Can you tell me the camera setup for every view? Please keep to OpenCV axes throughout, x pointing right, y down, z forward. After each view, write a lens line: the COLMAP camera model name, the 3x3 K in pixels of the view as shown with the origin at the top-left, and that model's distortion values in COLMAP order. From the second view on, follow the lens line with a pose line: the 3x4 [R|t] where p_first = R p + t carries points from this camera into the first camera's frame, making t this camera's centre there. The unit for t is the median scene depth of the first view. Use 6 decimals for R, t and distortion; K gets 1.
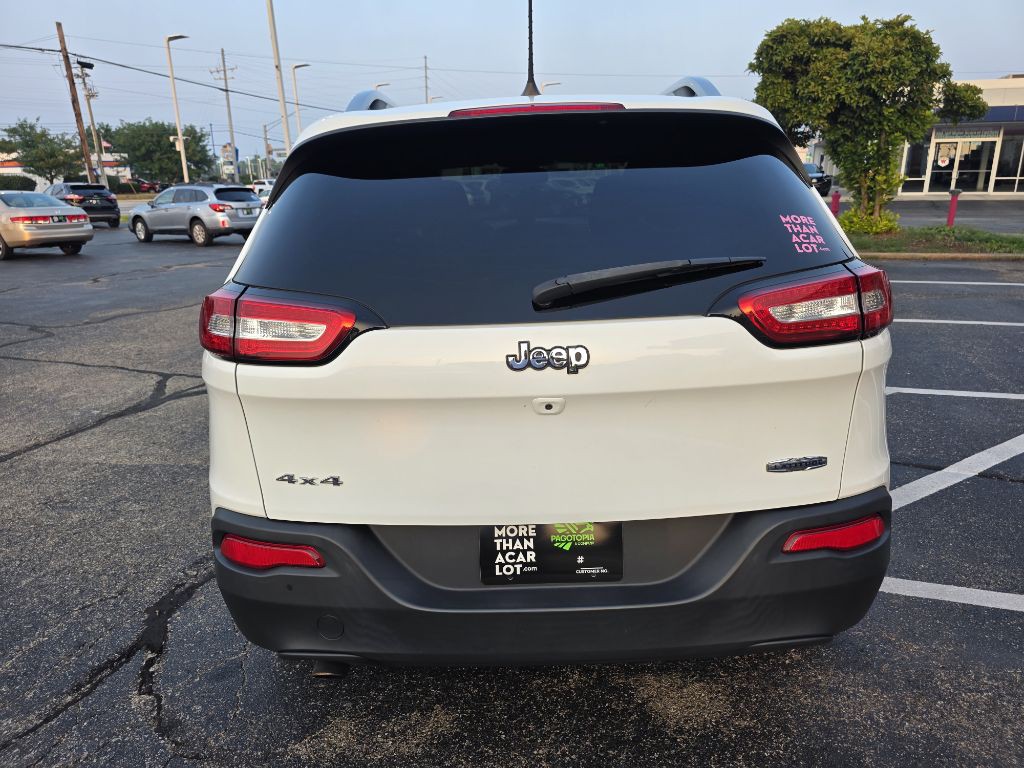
lens RADIAL K [[693.4, 0, 517.8], [0, 693.4, 378.4], [0, 0, 1]] dist [0.054582, -0.053879]
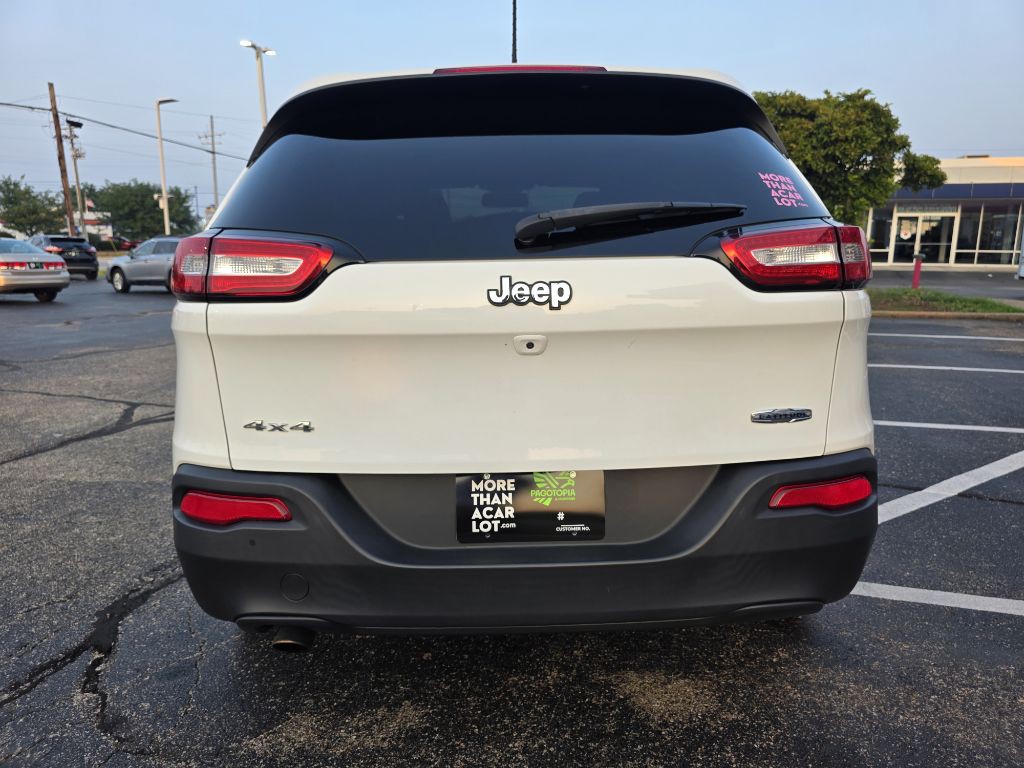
lens RADIAL K [[693.4, 0, 516.4], [0, 693.4, 381.5], [0, 0, 1]] dist [0.054582, -0.053879]
pose [[0.999438, 0.014502, 0.030206, -0.002356], [-0.011461, 0.995067, -0.098542, 0.128299], [-0.031486, 0.098140, 0.994674, 0.023135]]
